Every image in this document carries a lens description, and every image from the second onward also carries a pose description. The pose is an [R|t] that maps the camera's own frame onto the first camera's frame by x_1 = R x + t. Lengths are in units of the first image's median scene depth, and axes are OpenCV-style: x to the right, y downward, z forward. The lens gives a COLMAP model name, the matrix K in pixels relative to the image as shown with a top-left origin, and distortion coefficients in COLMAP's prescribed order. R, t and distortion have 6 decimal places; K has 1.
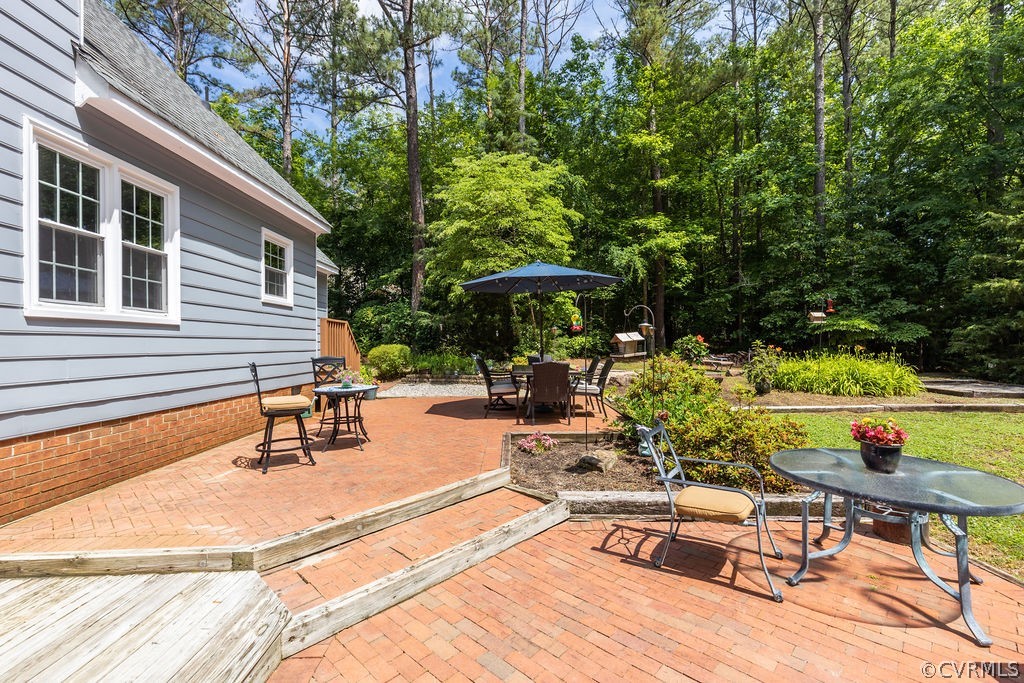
lens RADIAL K [[473.6, 0, 516.3], [0, 473.6, 344.1], [0, 0, 1]] dist [0.005137, -0.000702]
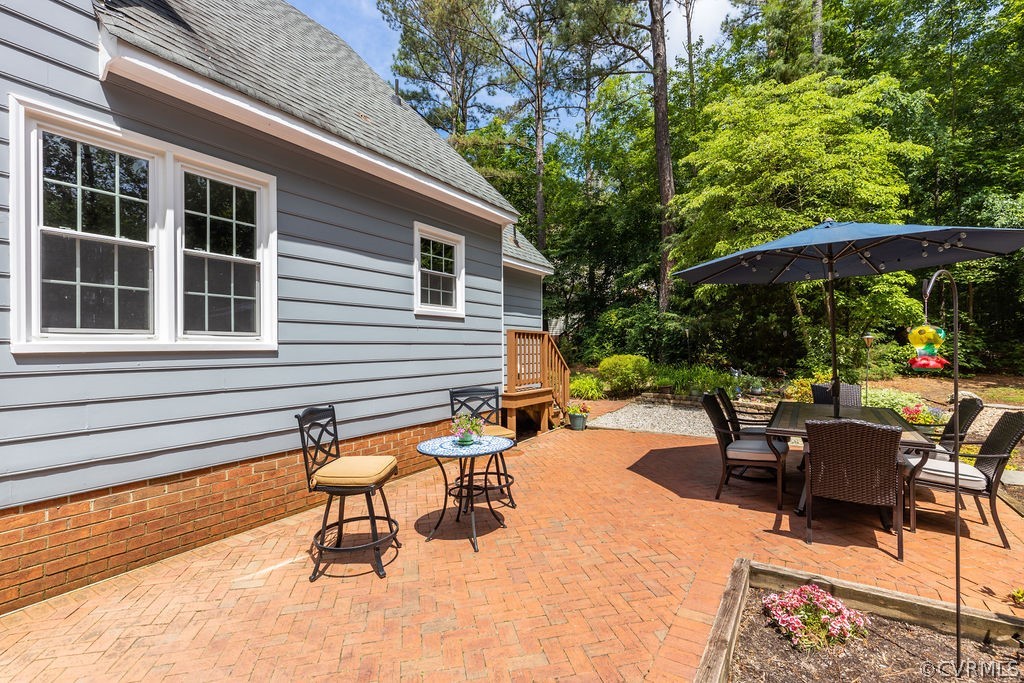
lens RADIAL K [[473.6, 0, 518.7], [0, 473.6, 347.2], [0, 0, 1]] dist [0.005137, -0.000702]
pose [[0.845430, 0.004432, -0.534068, 0.038709], [-0.000220, 0.999968, 0.007951, -0.035103], [0.534086, -0.006604, 0.845404, 0.366733]]
